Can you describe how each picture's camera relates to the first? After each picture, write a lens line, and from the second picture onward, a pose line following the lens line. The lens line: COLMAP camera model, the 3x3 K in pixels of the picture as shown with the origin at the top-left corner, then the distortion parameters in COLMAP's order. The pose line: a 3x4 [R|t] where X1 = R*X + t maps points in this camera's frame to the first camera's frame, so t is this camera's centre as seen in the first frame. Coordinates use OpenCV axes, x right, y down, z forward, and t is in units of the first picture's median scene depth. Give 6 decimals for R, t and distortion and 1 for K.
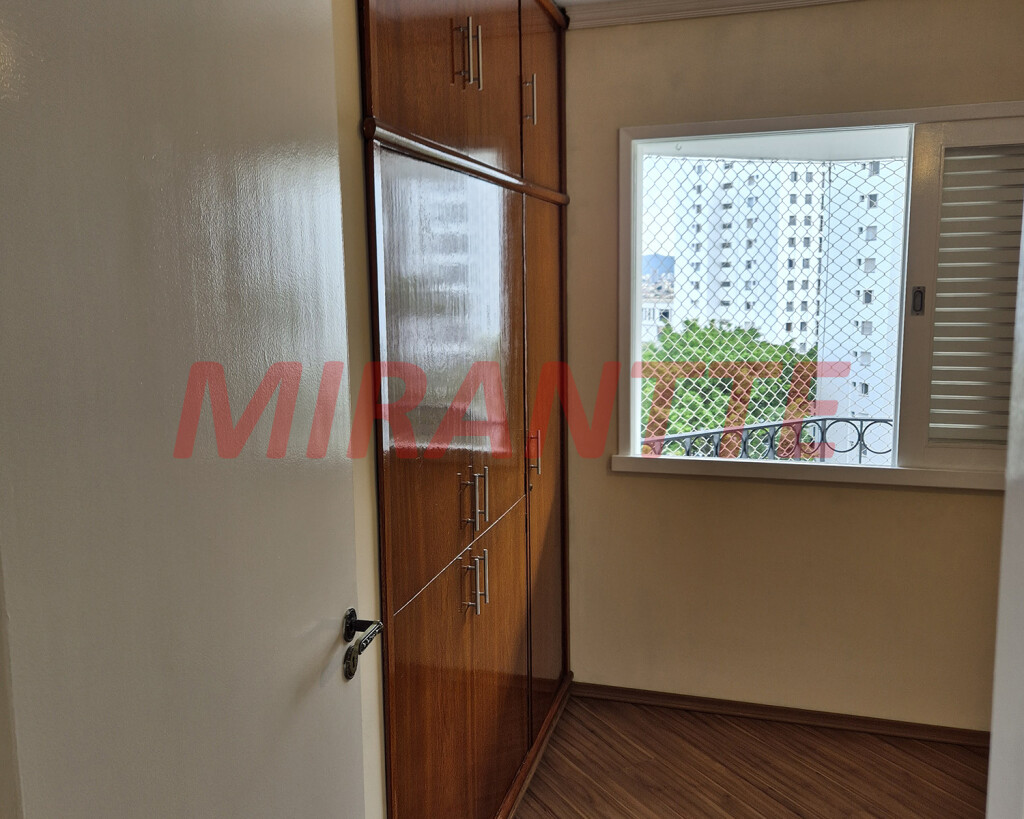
lens RADIAL K [[916.2, 0, 494.9], [0, 916.2, 404.7], [0, 0, 1]] dist [0.070065, -0.006450]
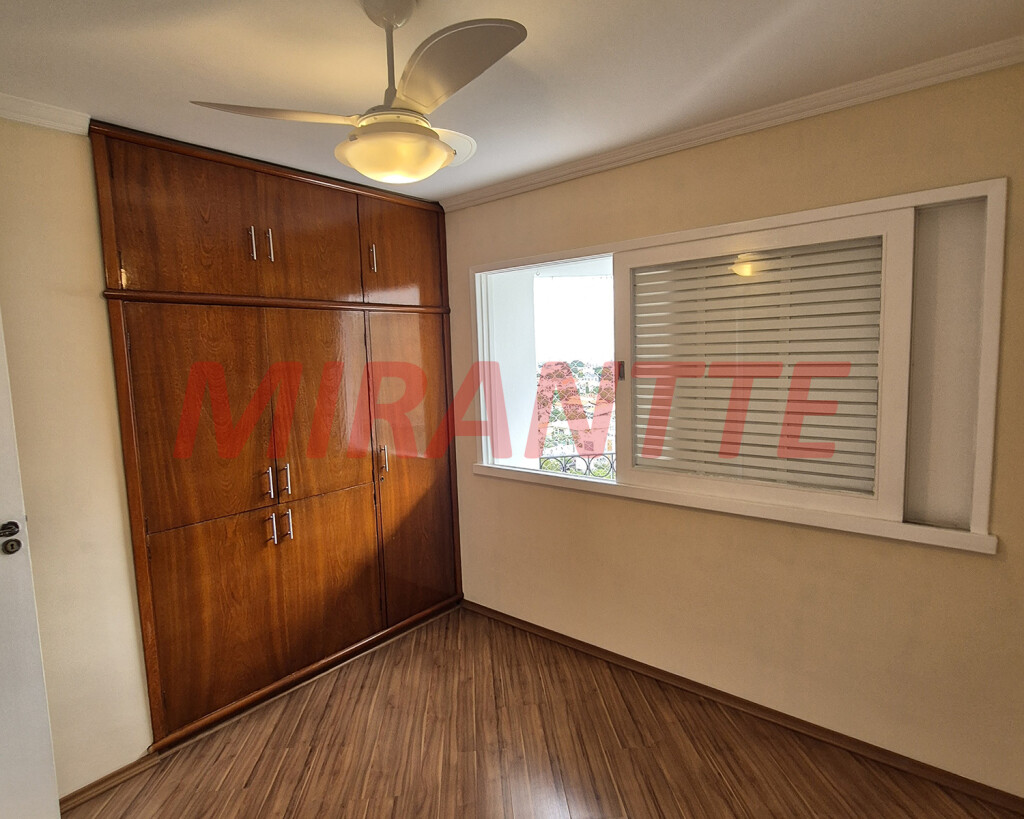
lens RADIAL K [[561.4, 0, 514.8], [0, 561.4, 411.1], [0, 0, 1]] dist [-0.003457, 0.001040]
pose [[0.915765, 0.025433, -0.400908, 0.640536], [-0.036126, 0.999164, -0.019135, -0.024215], [0.400086, 0.032006, 0.915919, 0.116870]]
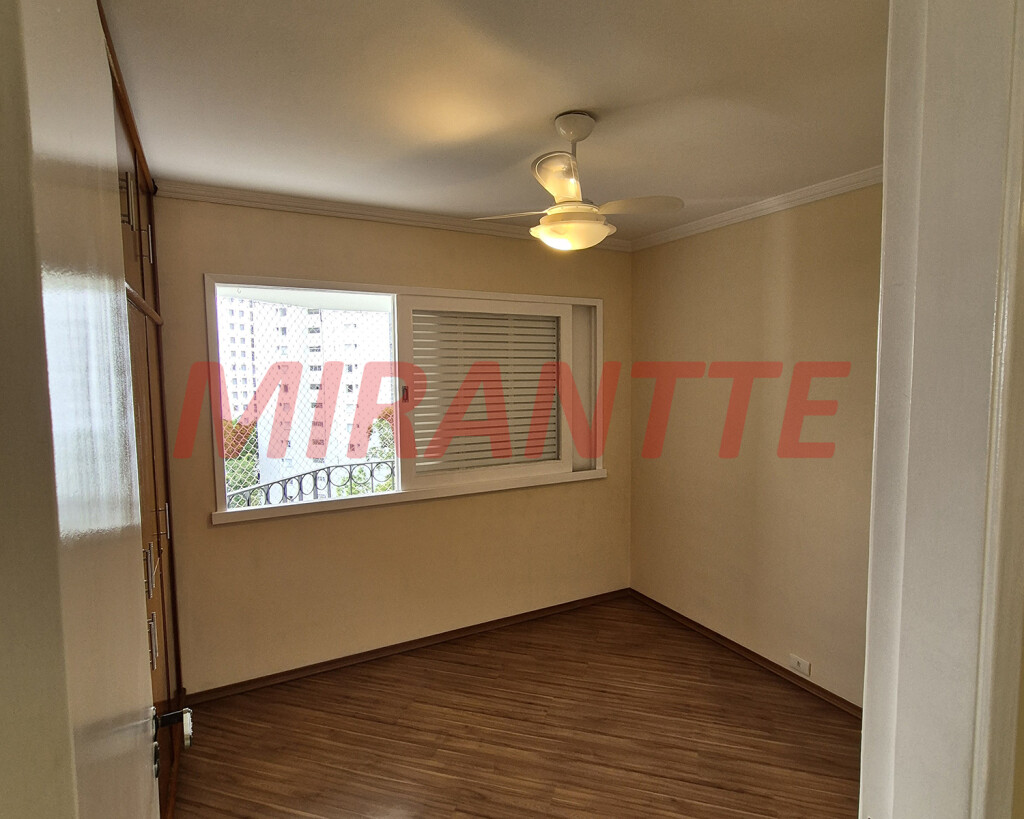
lens RADIAL K [[561.4, 0, 518.2], [0, 561.4, 411.6], [0, 0, 1]] dist [-0.003457, 0.001040]
pose [[0.715082, -0.045171, 0.697580, -0.125916], [0.096198, 0.994775, -0.034196, -0.022706], [-0.692390, 0.091558, 0.715691, 0.102871]]
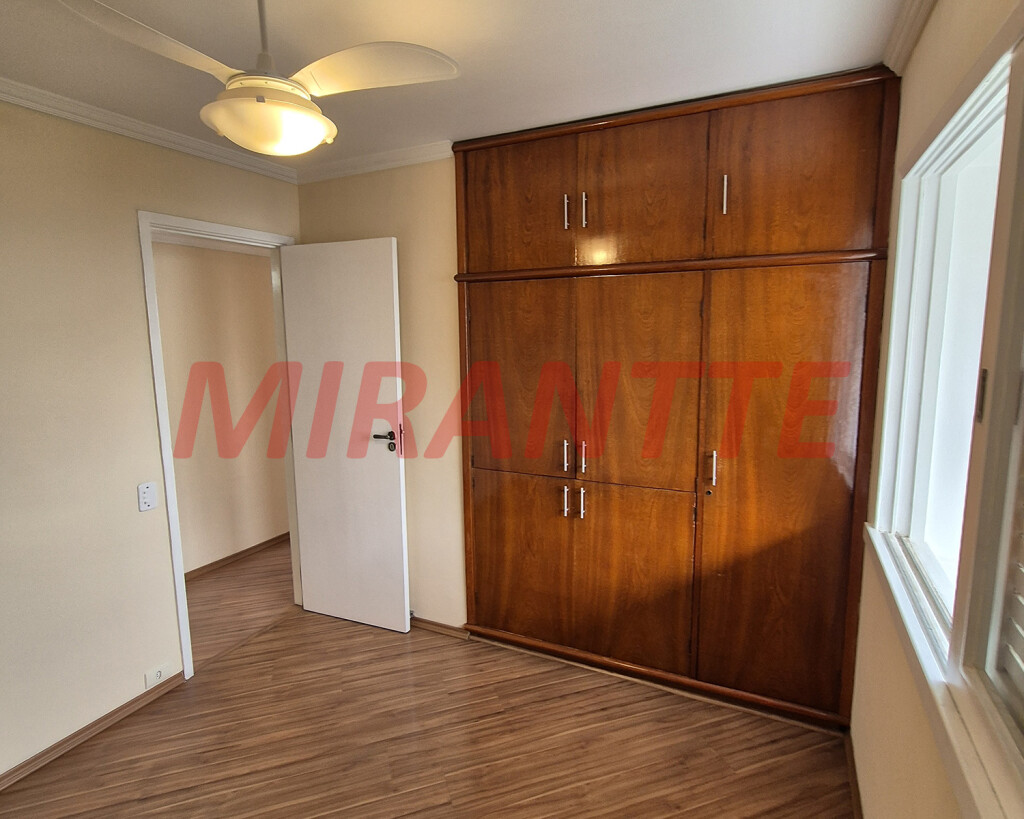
lens RADIAL K [[561.4, 0, 520.7], [0, 561.4, 408.8], [0, 0, 1]] dist [-0.003457, 0.001040]
pose [[-0.164962, 0.155270, -0.974001, 0.786348], [-0.124038, 0.976424, 0.176664, -0.125771], [0.978469, 0.149956, -0.141814, 0.771950]]
